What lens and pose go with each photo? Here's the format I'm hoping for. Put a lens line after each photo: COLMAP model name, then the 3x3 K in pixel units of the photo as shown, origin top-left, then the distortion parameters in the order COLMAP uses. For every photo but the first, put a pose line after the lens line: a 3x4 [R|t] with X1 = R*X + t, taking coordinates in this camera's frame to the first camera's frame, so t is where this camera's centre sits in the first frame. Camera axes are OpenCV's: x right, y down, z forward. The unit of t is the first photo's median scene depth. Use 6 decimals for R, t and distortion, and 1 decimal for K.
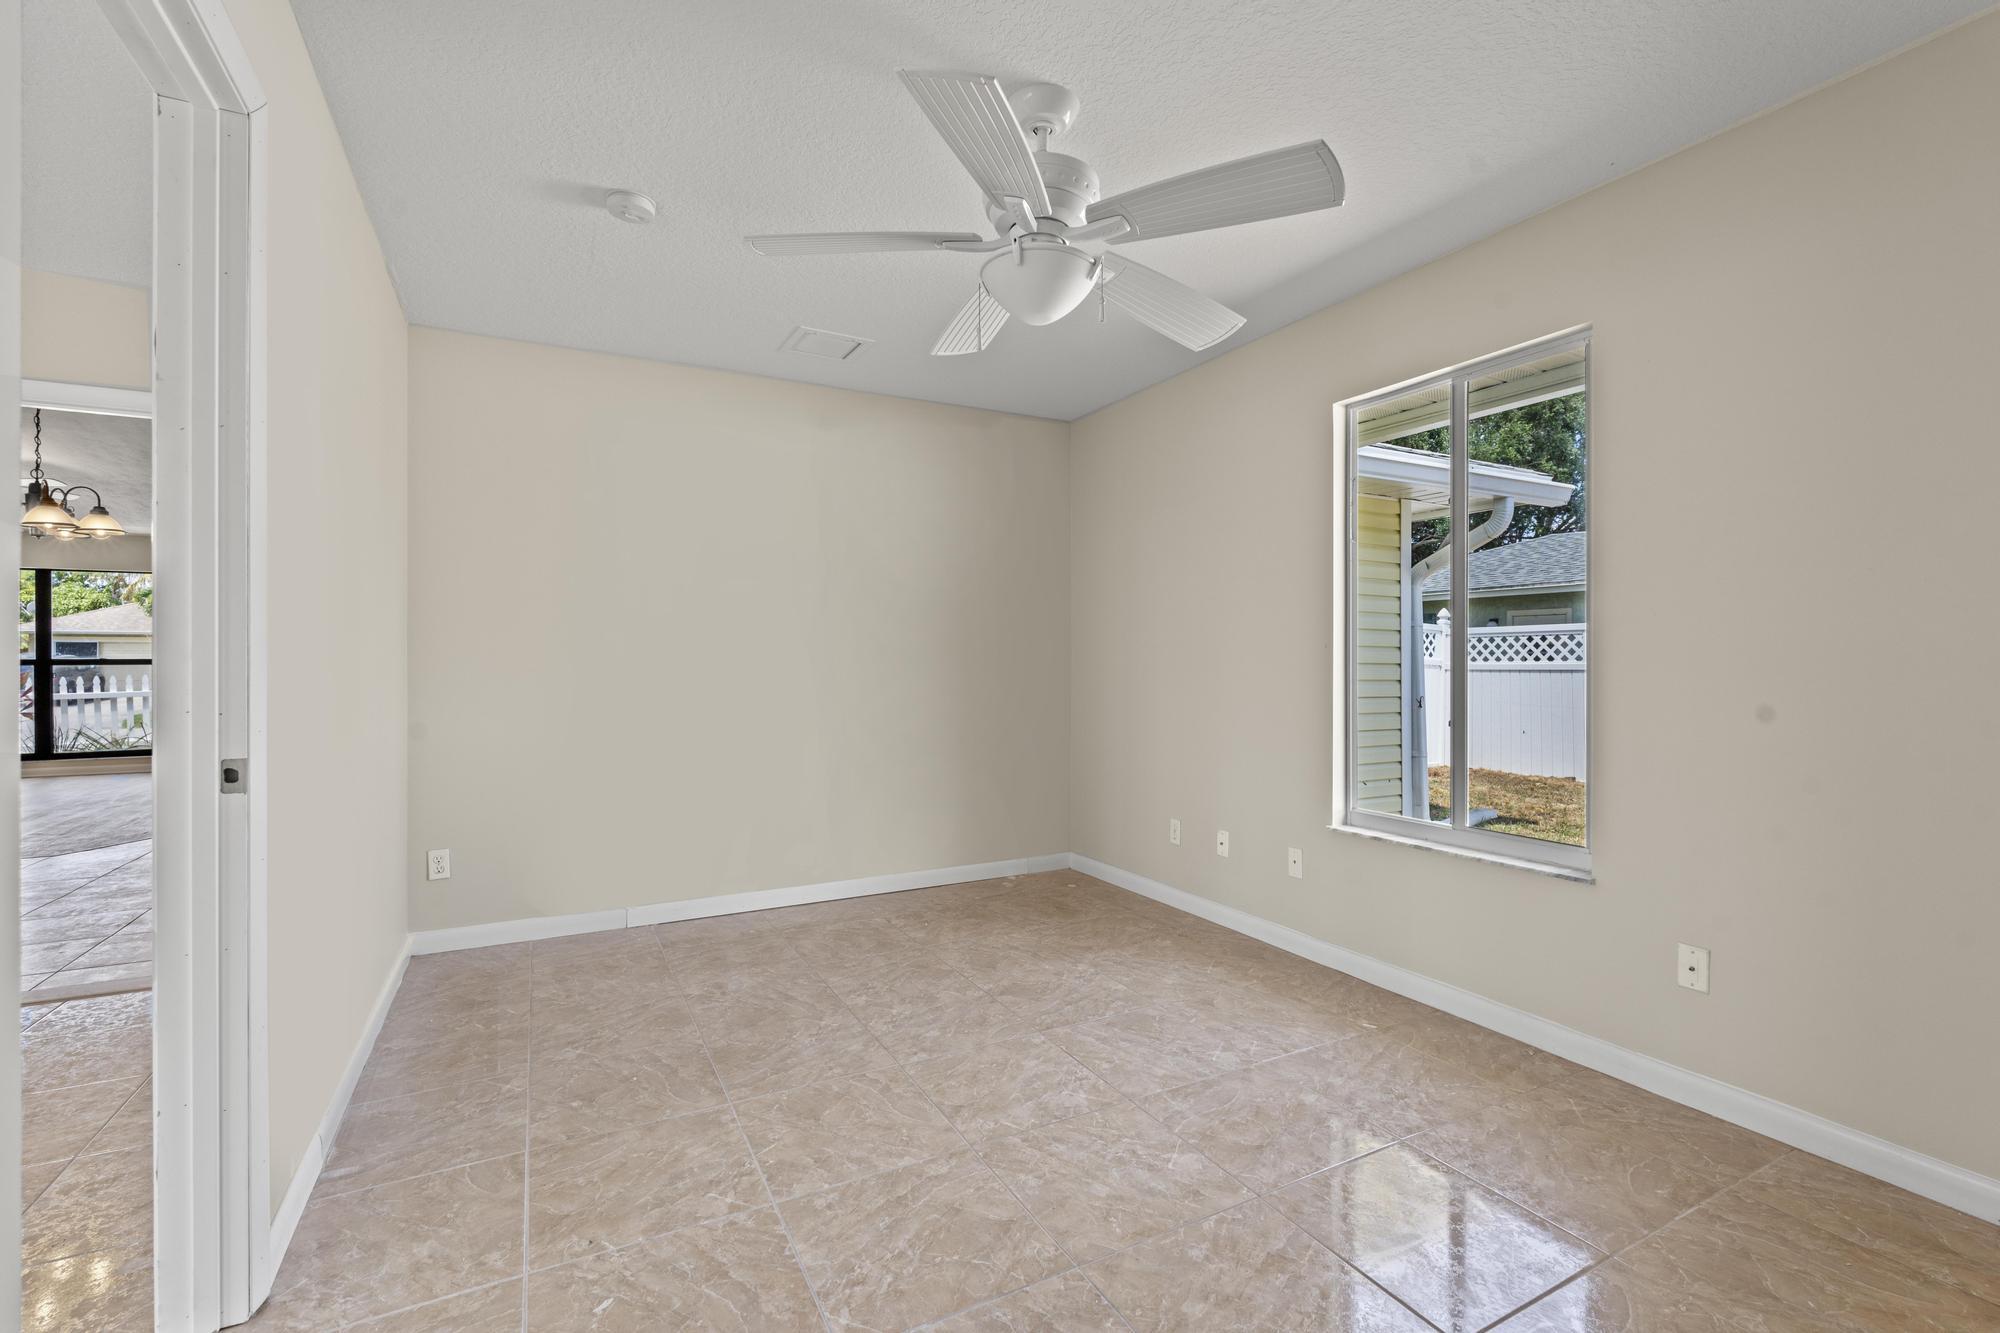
lens RADIAL K [[875.5, 0, 1000.2], [0, 875.5, 671.4], [0, 0, 1]] dist [-0.002404, 0.000253]
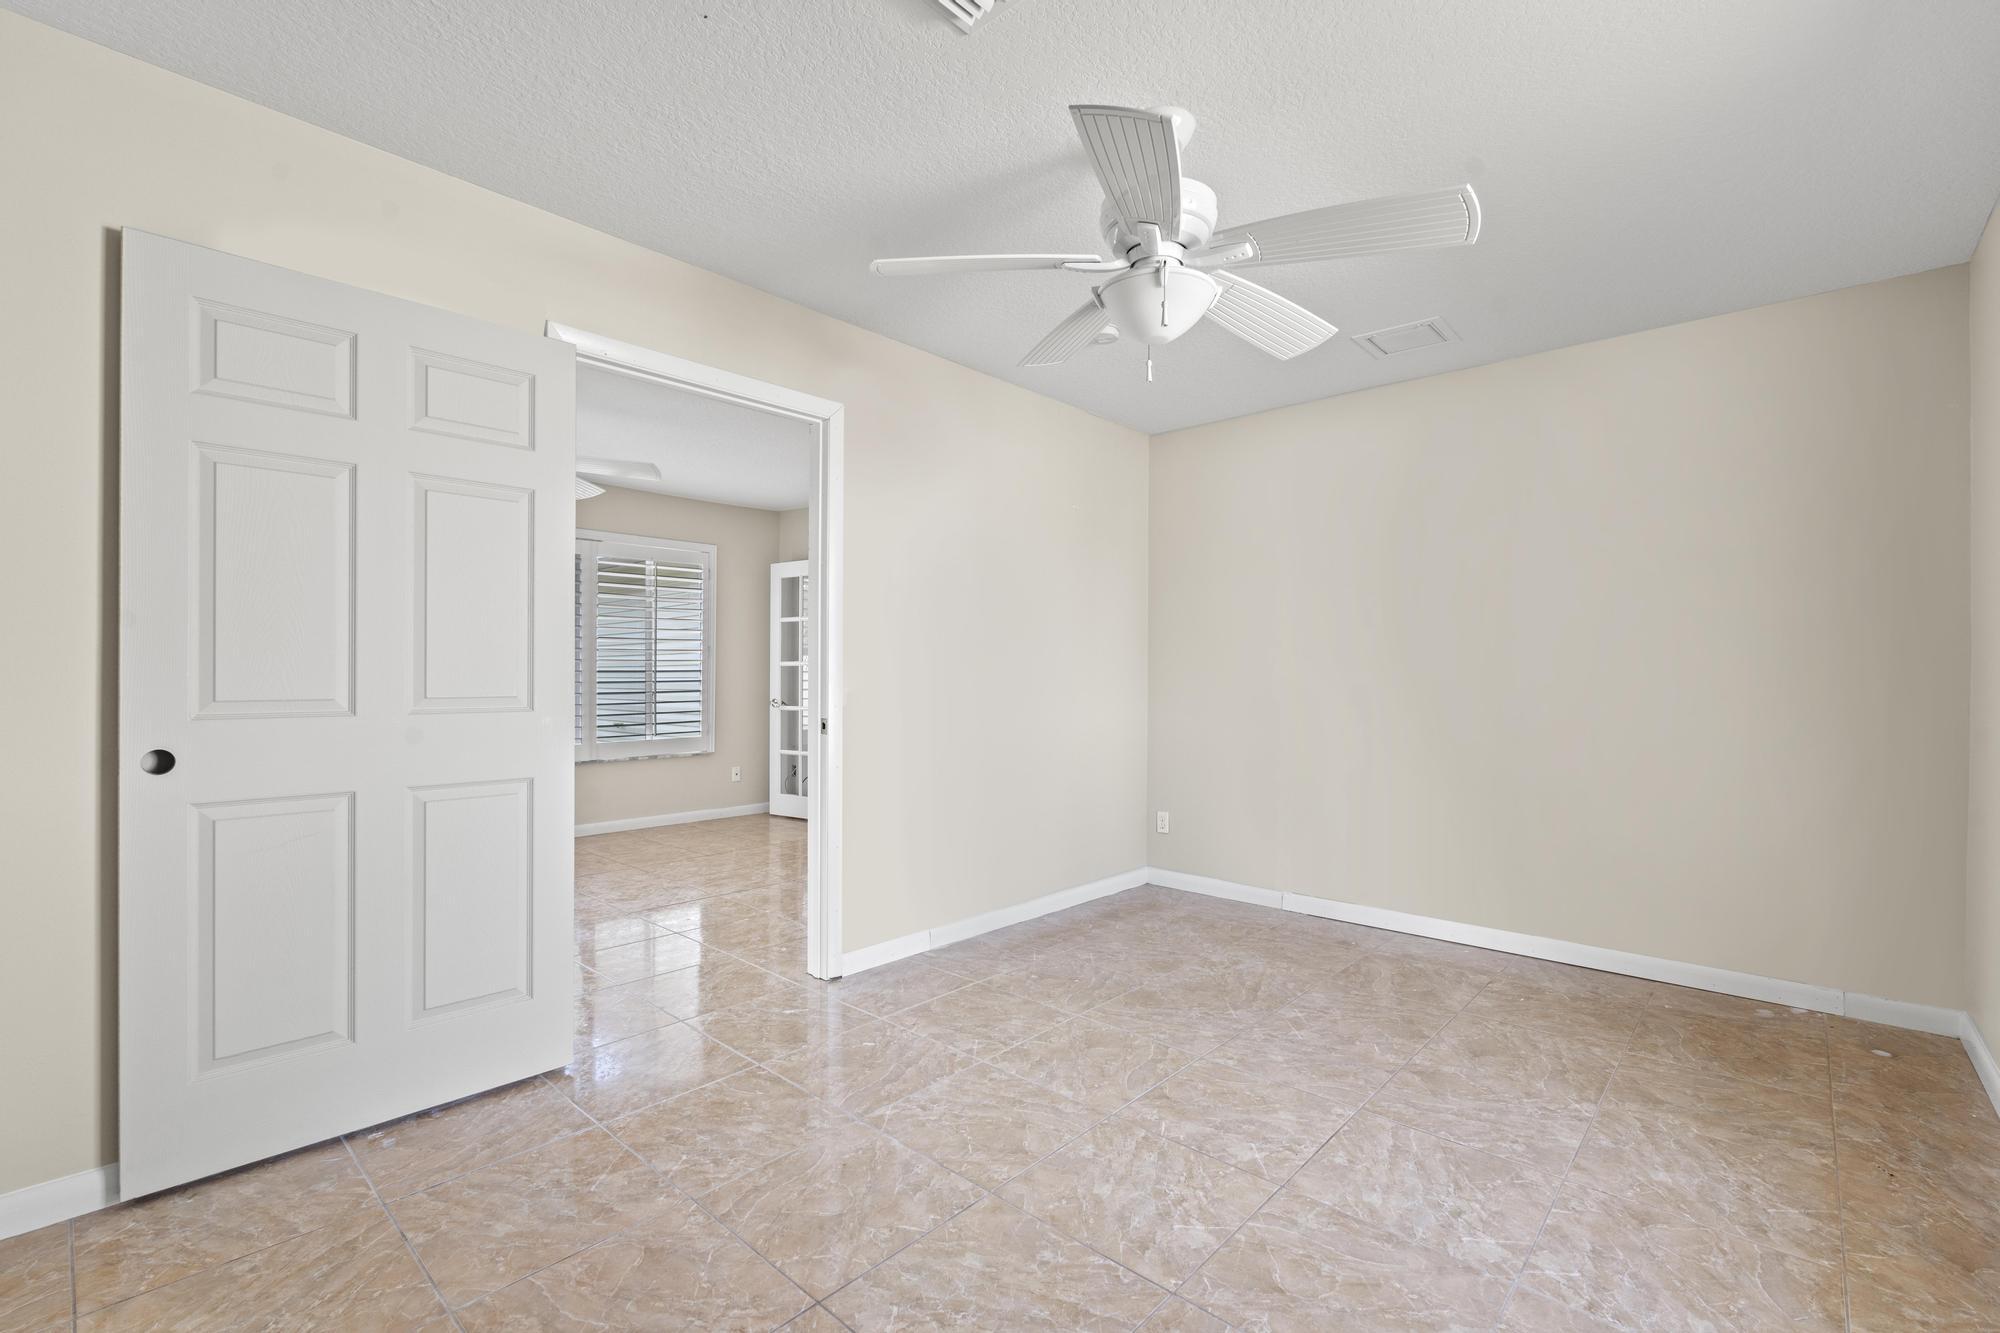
lens RADIAL K [[872.3, 0, 1000.0], [0, 872.3, 666.5], [0, 0, 1]] dist [-0.003217, 0.000491]
pose [[0.335939, -0.005905, -0.941865, 0.782771], [-0.015802, 0.999804, -0.011904, -0.006860], [0.941751, 0.018883, 0.335780, 0.396567]]
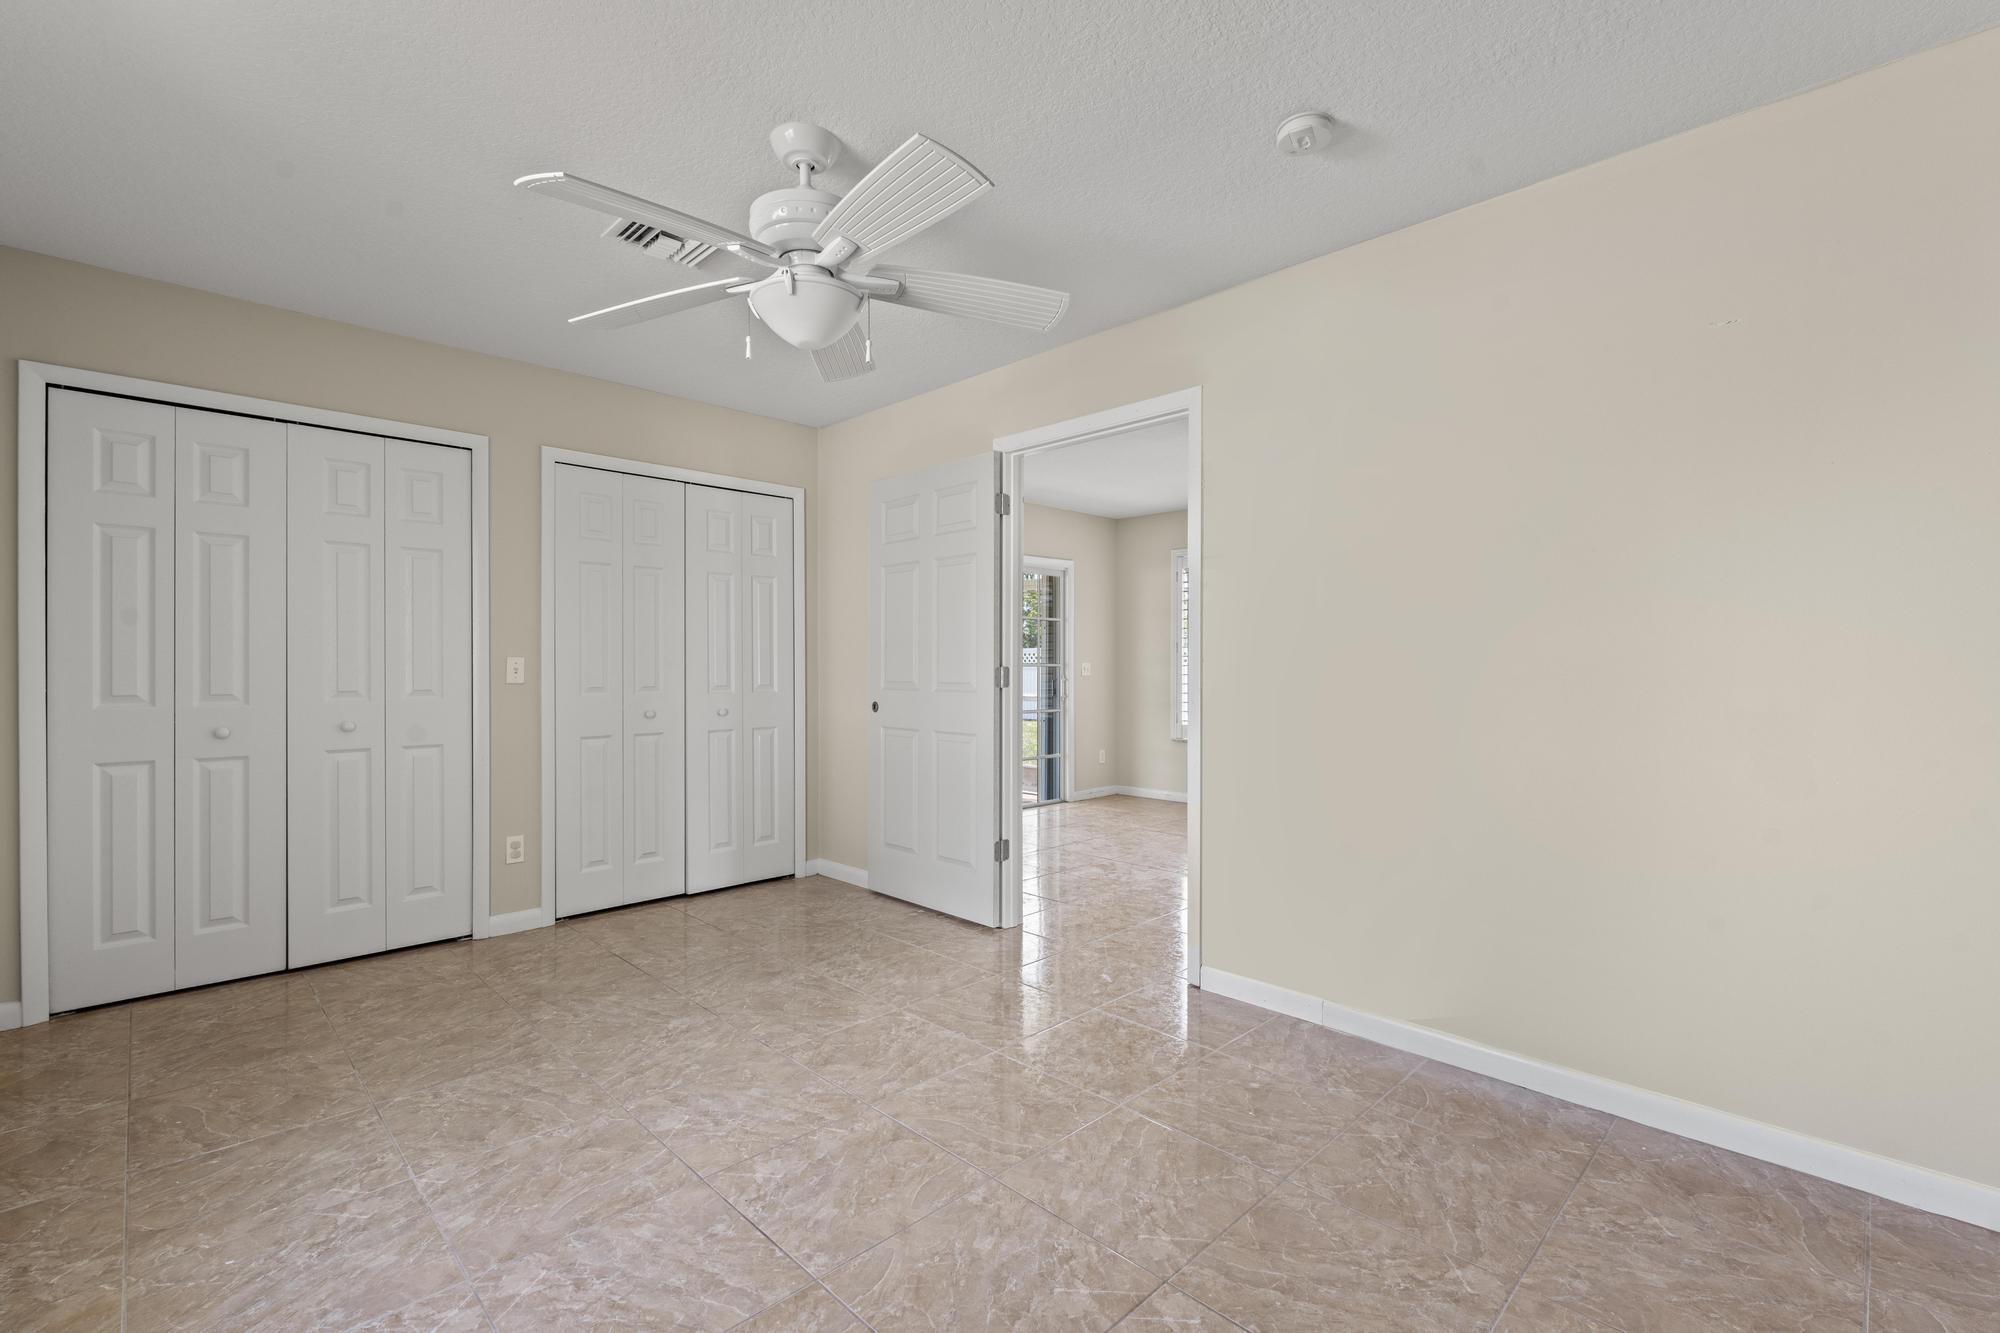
lens RADIAL K [[880.7, 0, 1000.0], [0, 880.7, 666.5], [0, 0, 1]] dist [-0.003746, 0.000309]
pose [[-0.957763, -0.001468, -0.287554, 0.105961], [-0.004354, 0.999946, 0.009397, -0.020037], [0.287525, 0.010252, -0.957718, 1.719516]]
